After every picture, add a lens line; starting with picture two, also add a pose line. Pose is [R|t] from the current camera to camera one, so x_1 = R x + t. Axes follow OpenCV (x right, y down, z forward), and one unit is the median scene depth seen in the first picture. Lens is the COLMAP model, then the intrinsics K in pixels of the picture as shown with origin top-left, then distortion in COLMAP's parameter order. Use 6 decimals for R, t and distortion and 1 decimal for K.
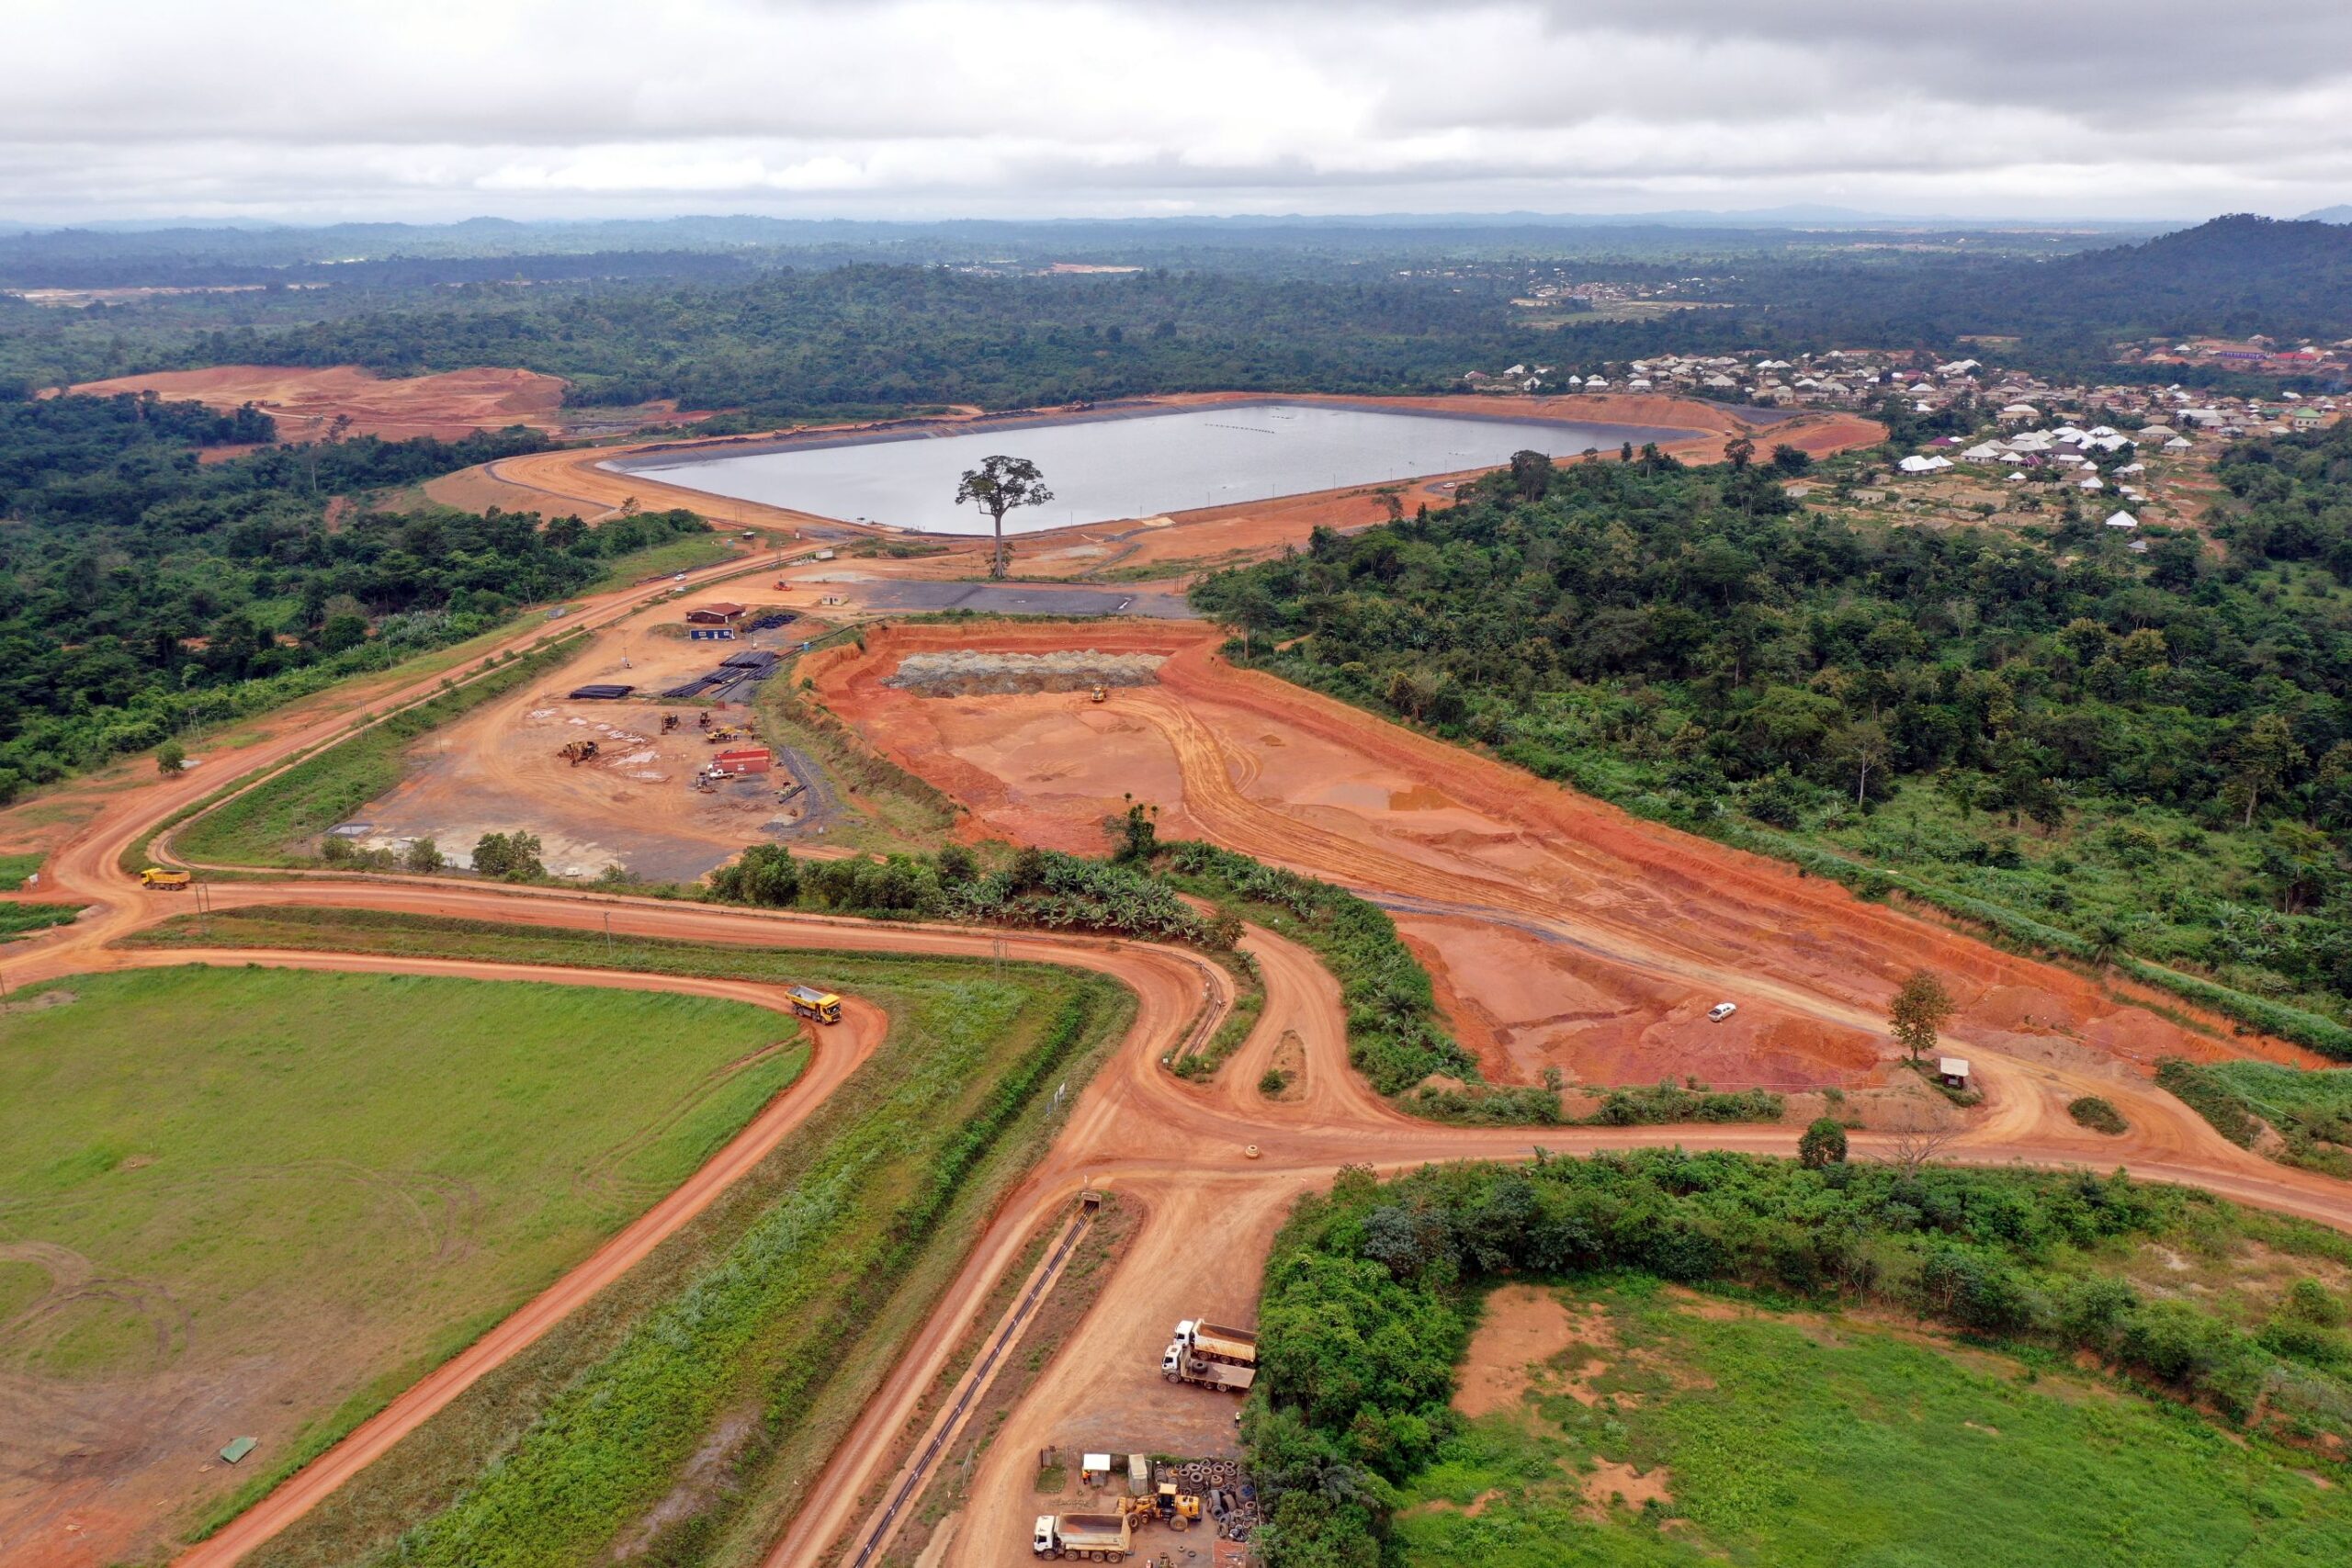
lens RADIAL K [[1854.4, 0, 1181.3], [0, 1854.4, 784.7], [0, 0, 1]] dist [-0.007201, -0.002416]
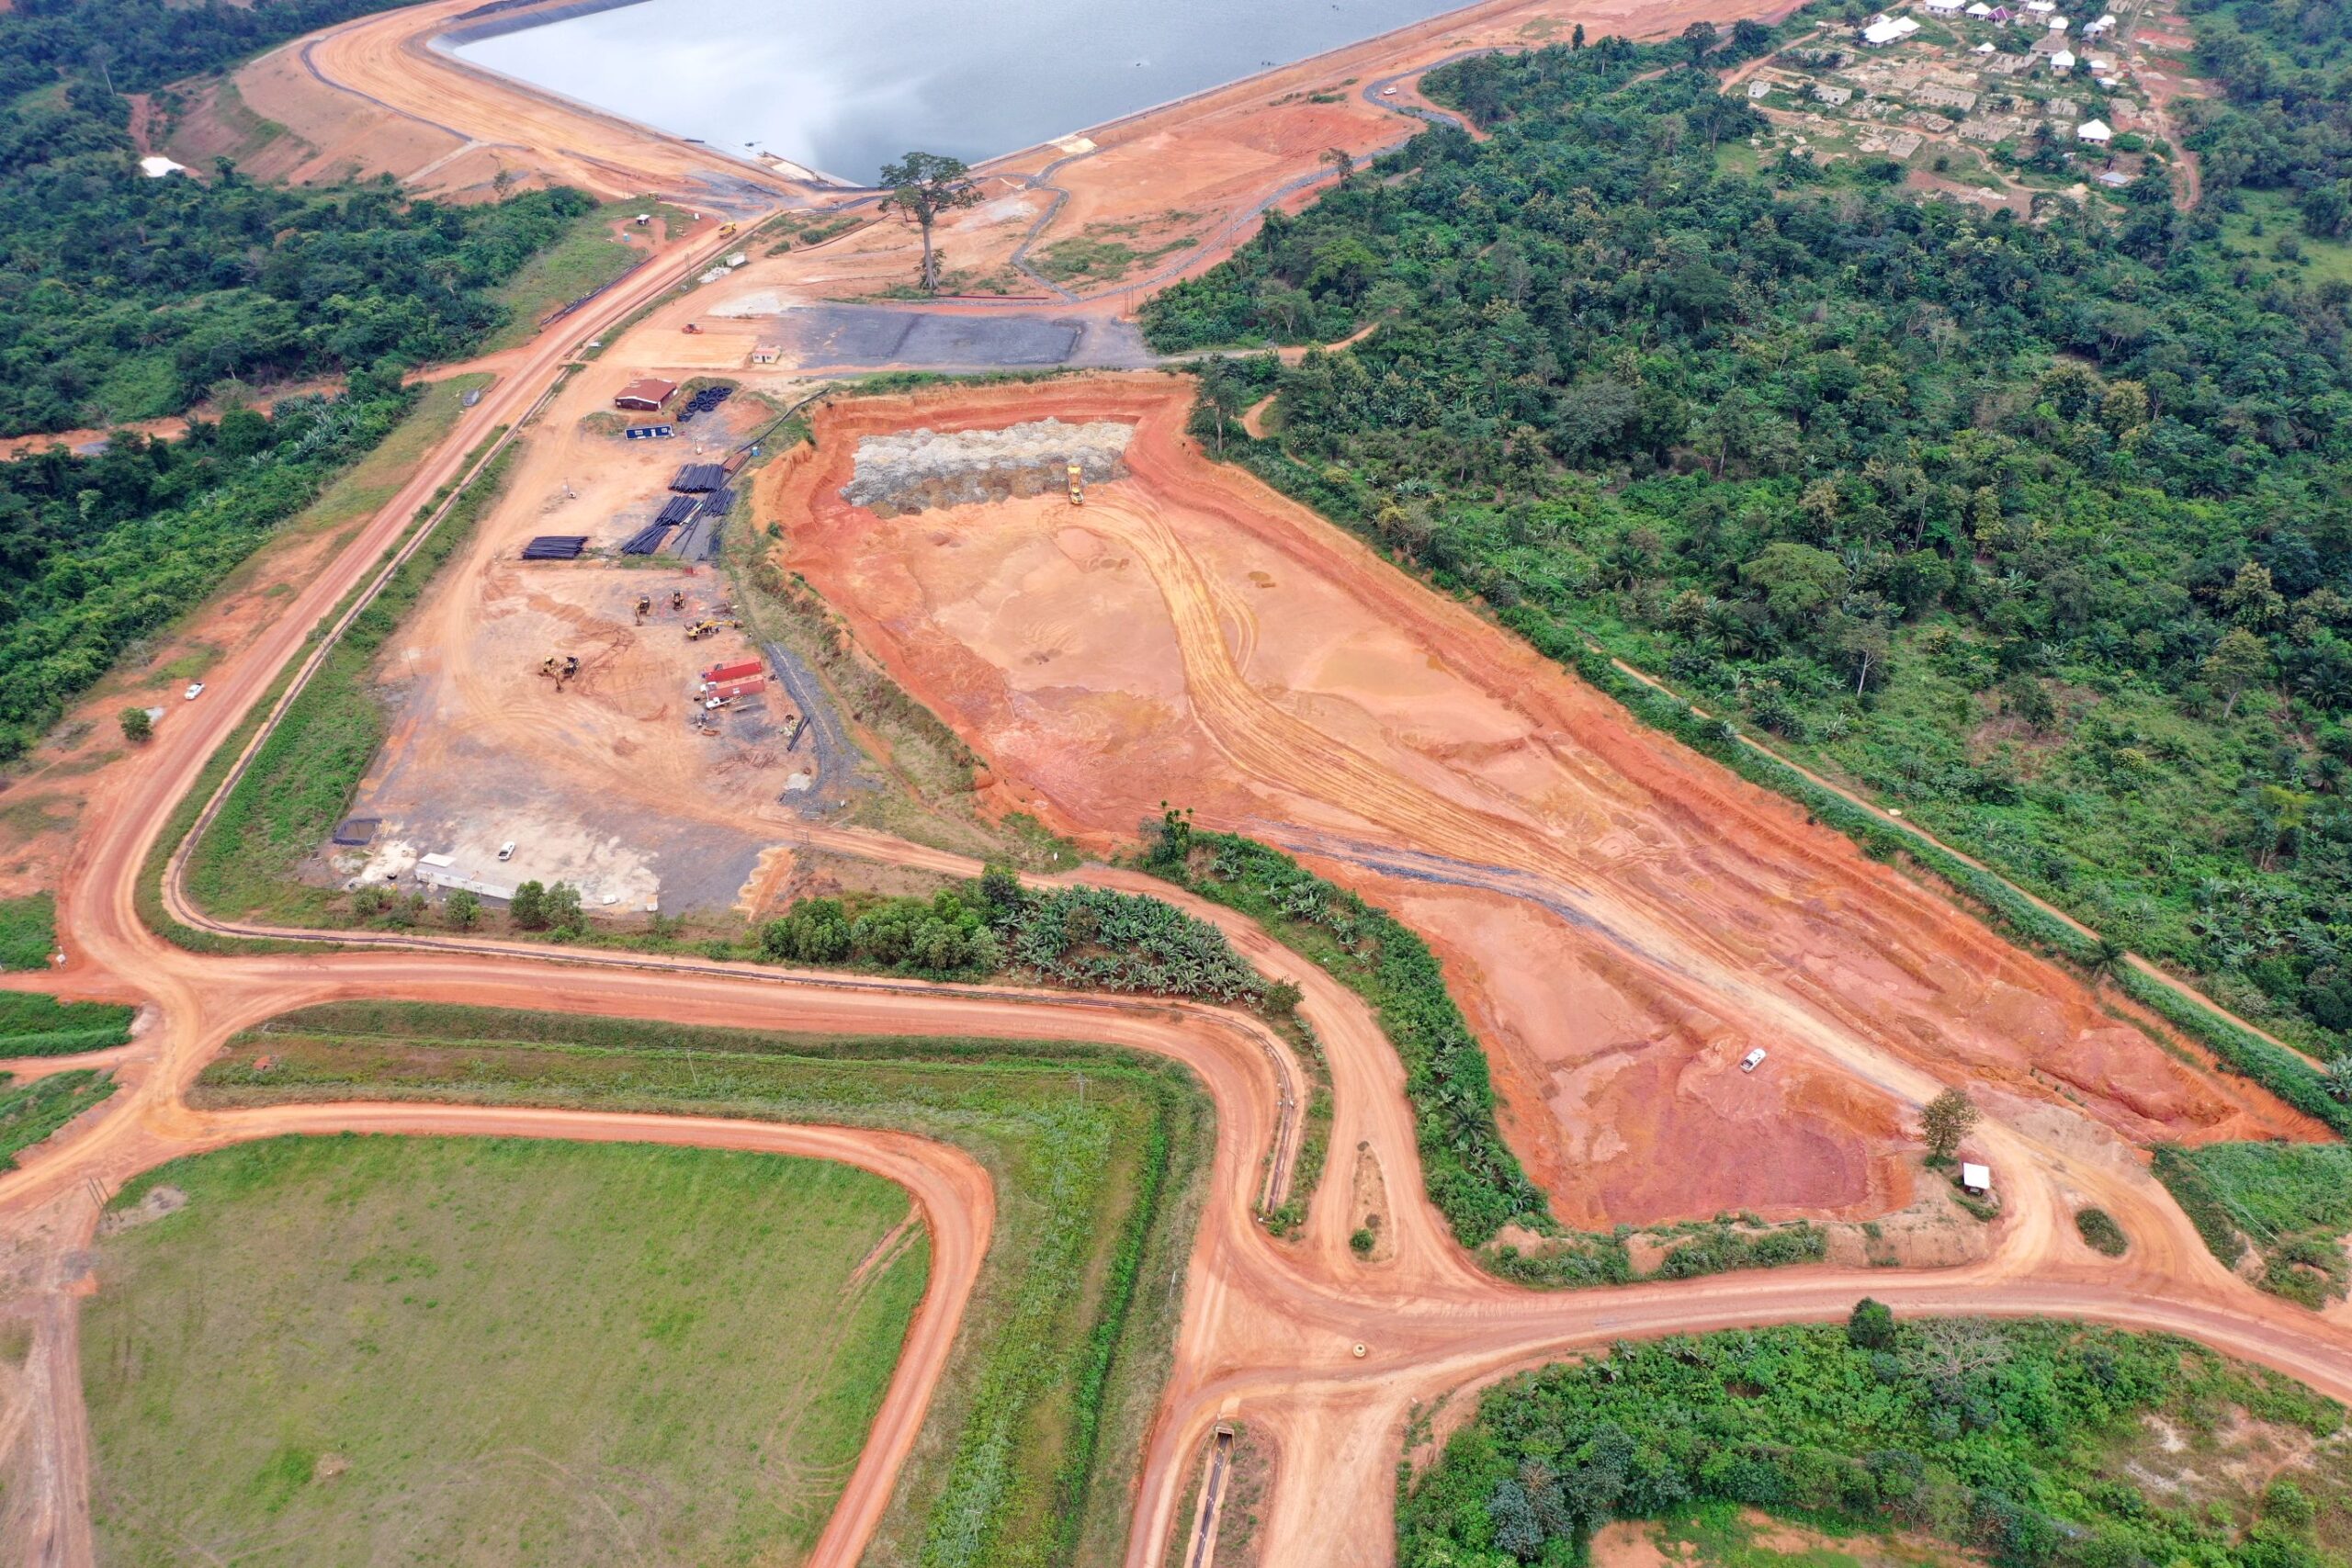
lens RADIAL K [[1854.4, 0, 1181.3], [0, 1854.4, 784.7], [0, 0, 1]] dist [-0.007201, -0.002416]
pose [[0.996734, -0.055393, 0.058757, -0.067721], [0.033170, 0.944265, 0.327510, -0.289075], [-0.073623, -0.324492, 0.943019, 0.050024]]
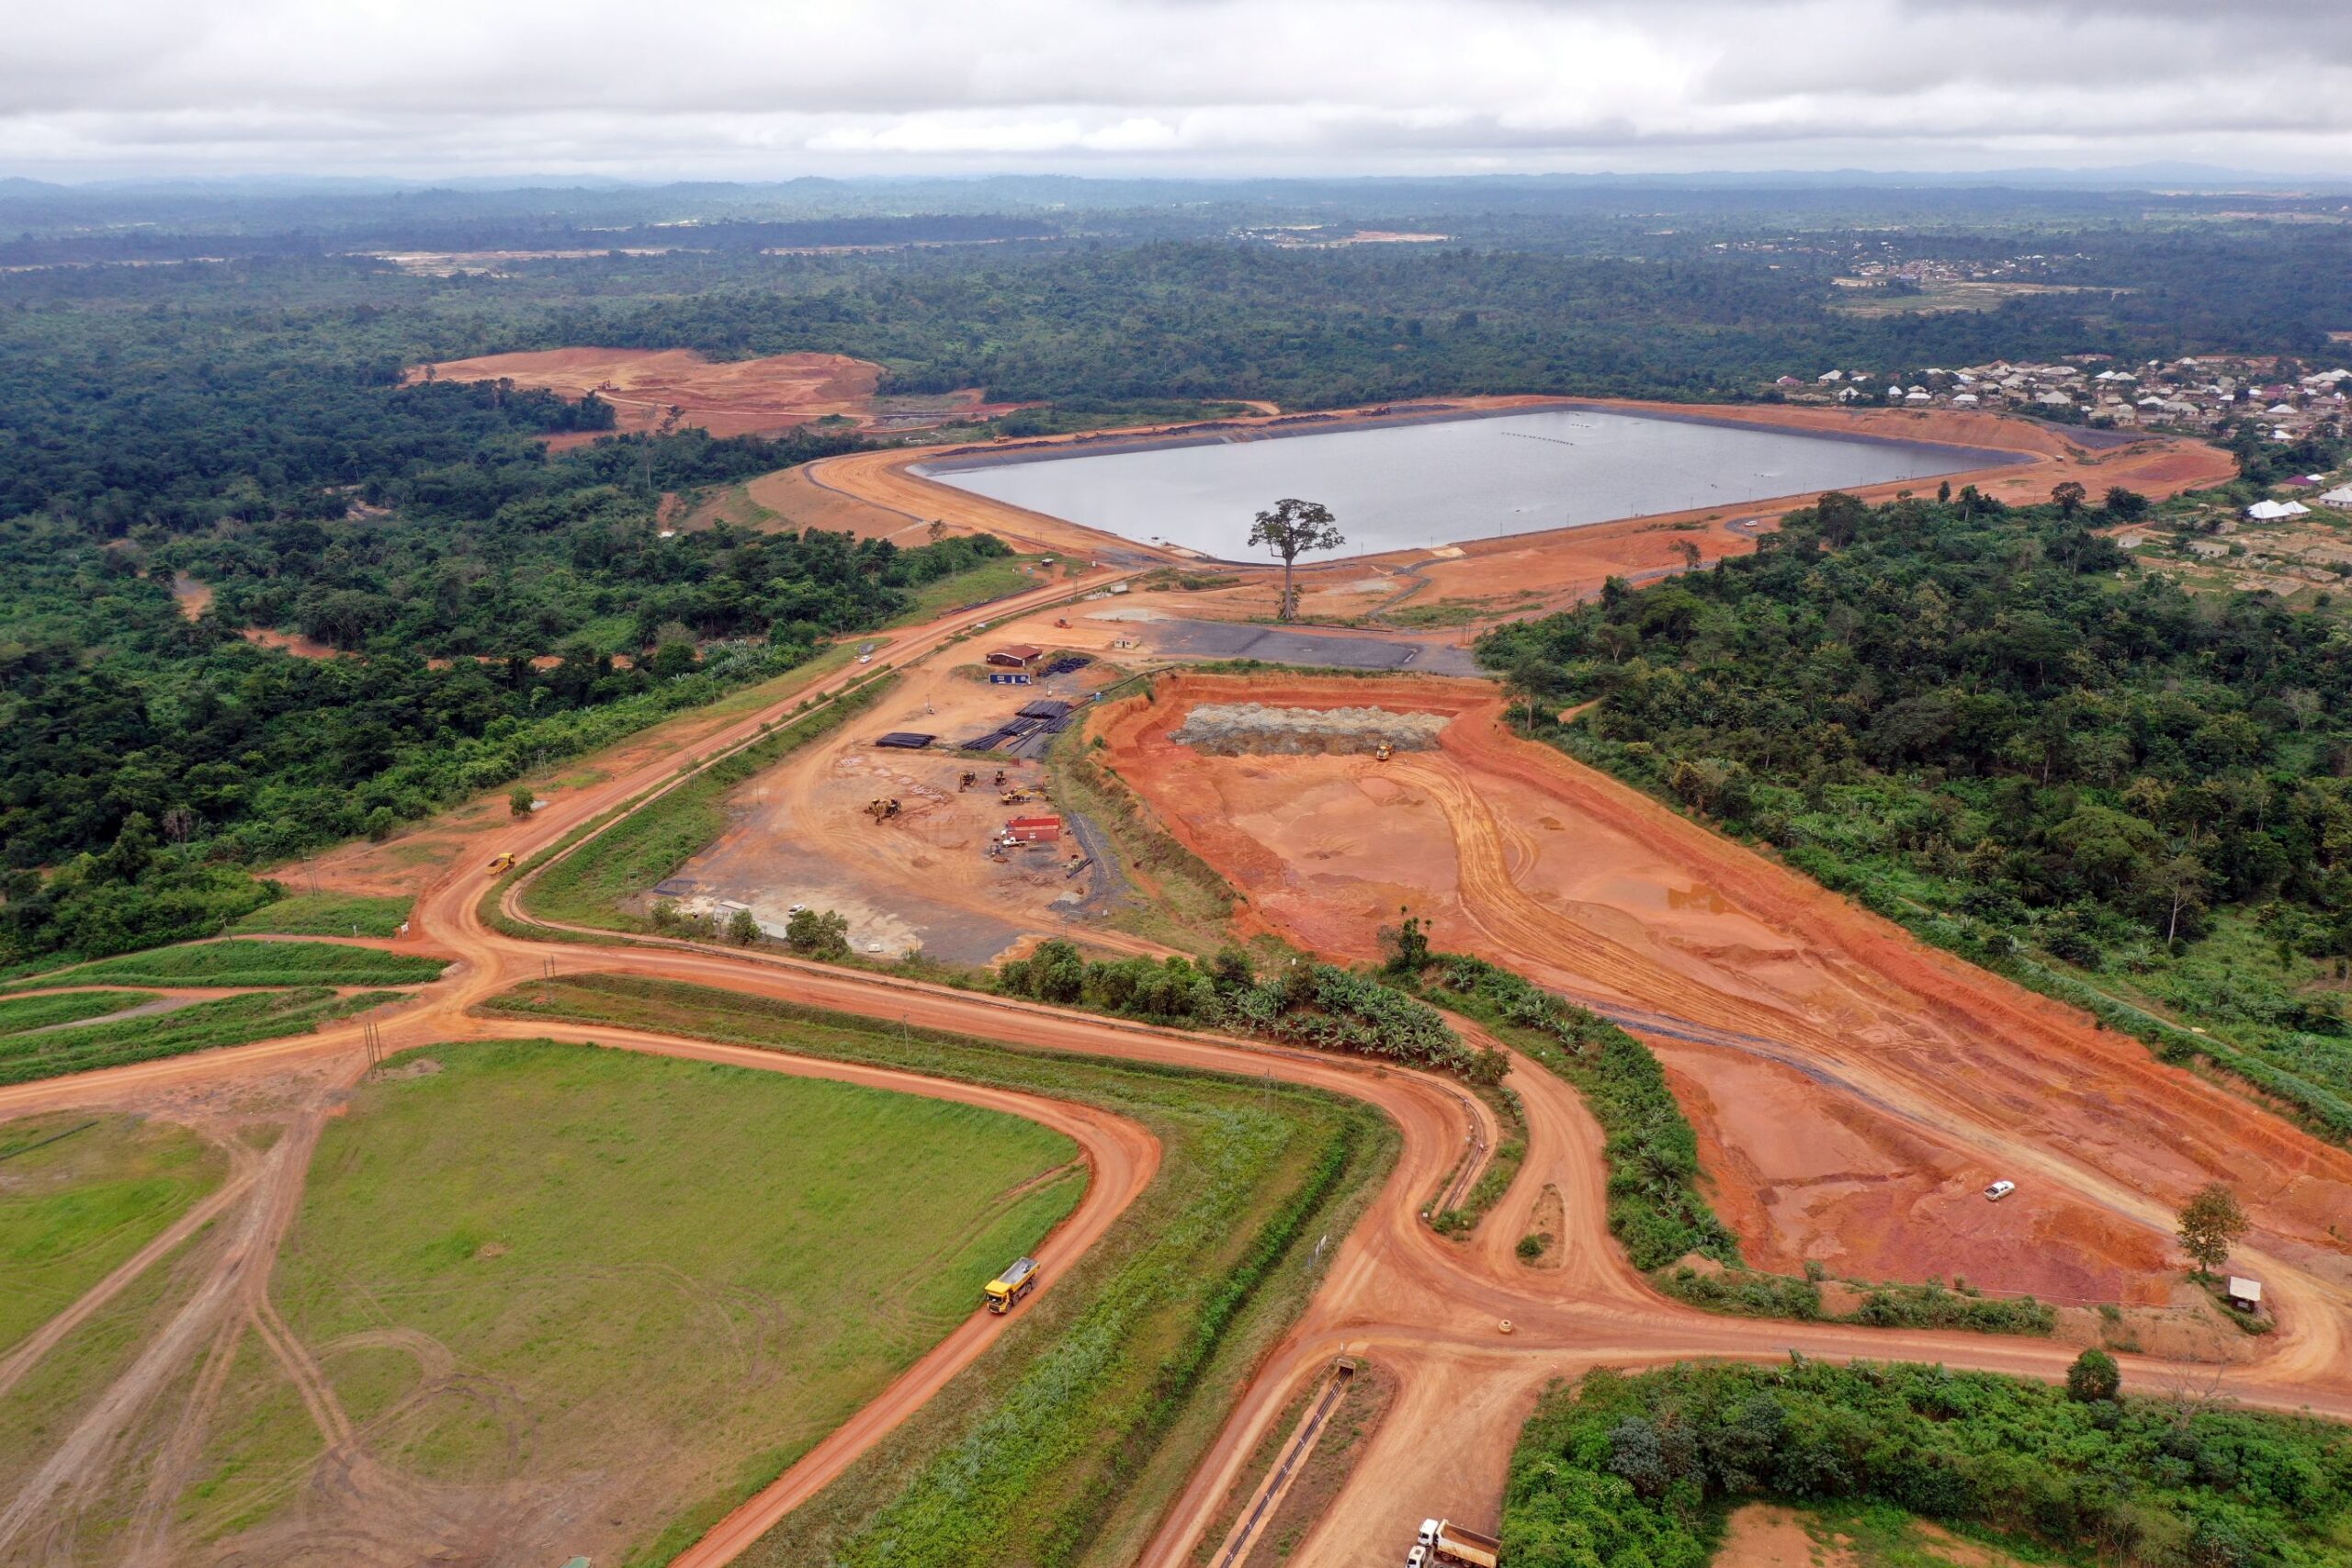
lens RADIAL K [[1854.4, 0, 1181.3], [0, 1854.4, 784.7], [0, 0, 1]] dist [-0.007201, -0.002416]
pose [[0.987724, 0.049185, -0.148264, -0.000977], [-0.045960, 0.998628, 0.025099, -0.071795], [0.149295, -0.017977, 0.988629, -0.021917]]
